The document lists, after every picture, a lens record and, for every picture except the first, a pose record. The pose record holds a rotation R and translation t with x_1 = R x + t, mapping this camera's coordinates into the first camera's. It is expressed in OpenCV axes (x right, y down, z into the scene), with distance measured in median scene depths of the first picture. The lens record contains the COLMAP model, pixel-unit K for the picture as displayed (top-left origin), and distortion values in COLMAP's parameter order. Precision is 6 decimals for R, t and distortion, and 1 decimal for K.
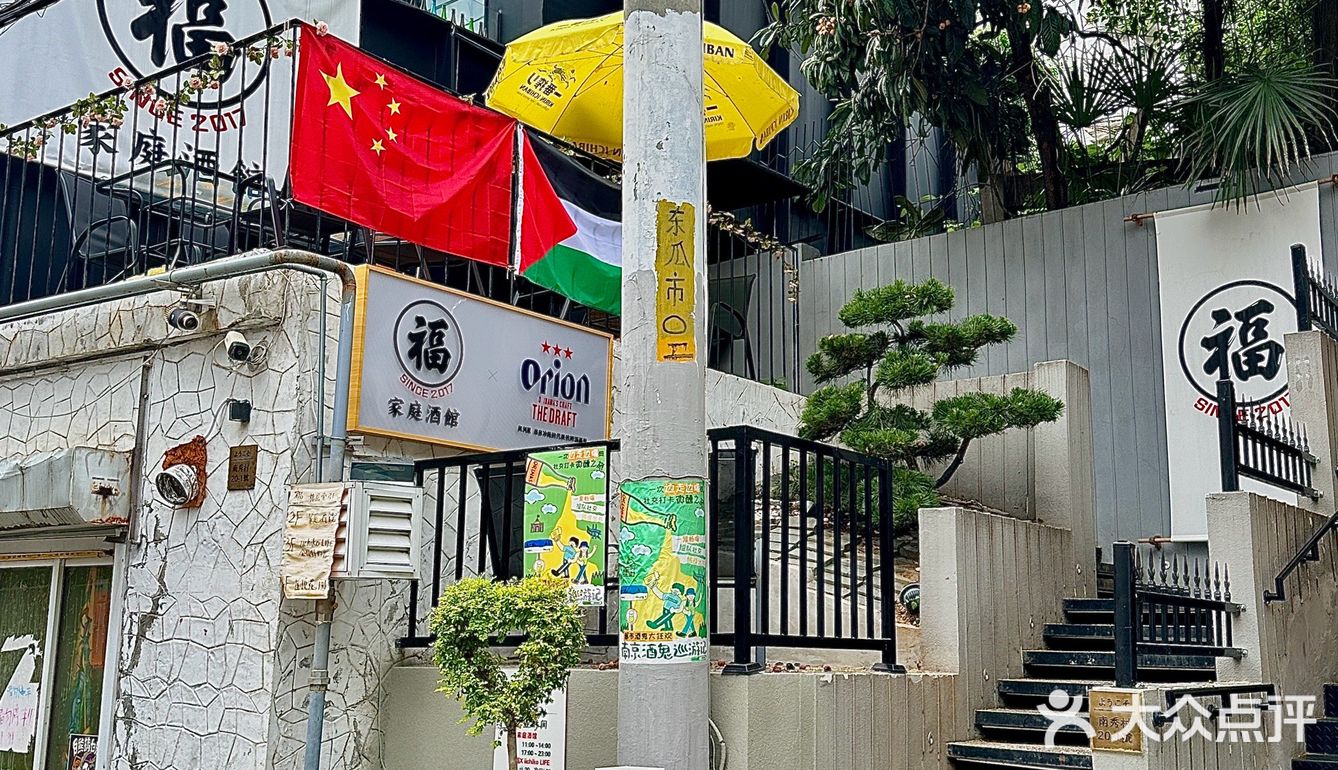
lens RADIAL K [[1403.5, 0, 670.7], [0, 1403.5, 395.2], [0, 0, 1]] dist [0.137616, -0.393003]
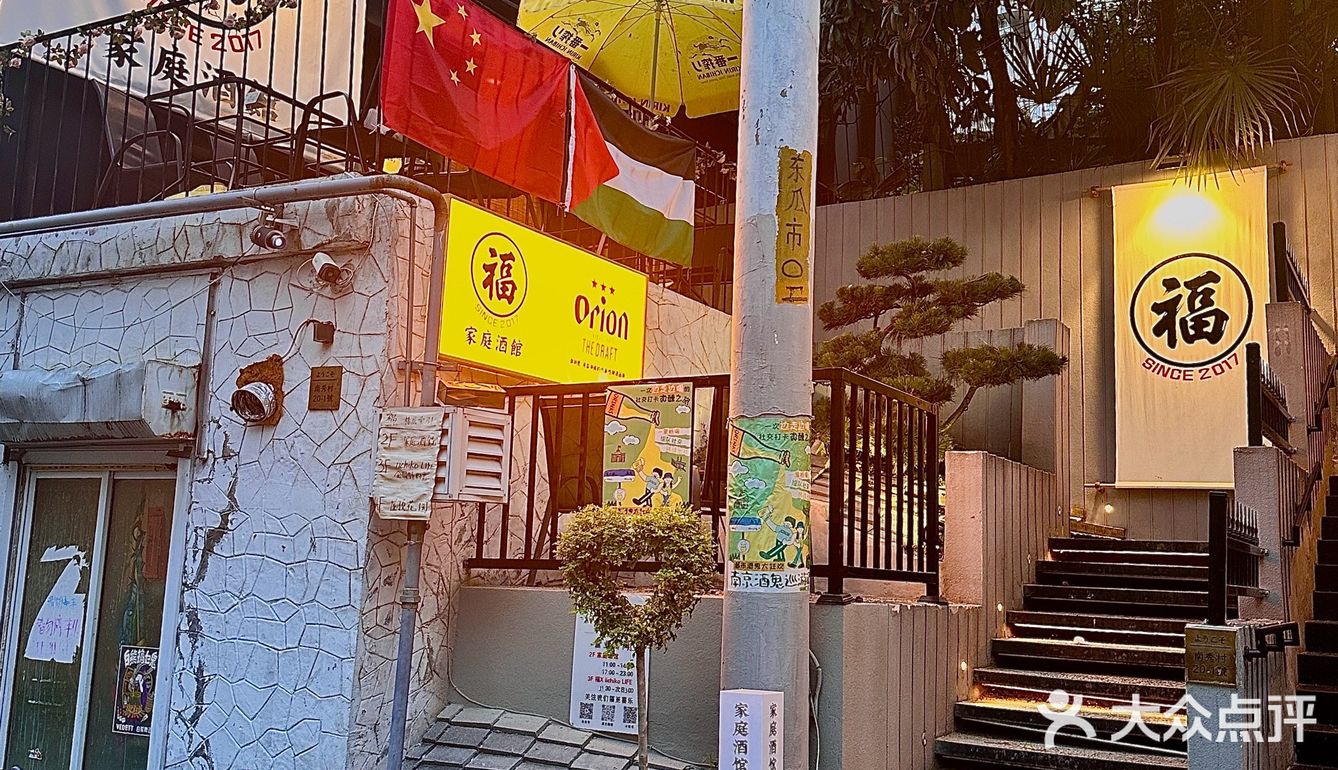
lens RADIAL K [[1302.4, 0, 669.0], [0, 1302.4, 385.0], [0, 0, 1]] dist [0.138626, -0.330032]
pose [[0.993638, 0.040293, 0.105170, -0.148161], [-0.044258, 0.998384, 0.035643, 0.004280], [-0.103564, -0.040071, 0.993815, 0.038635]]
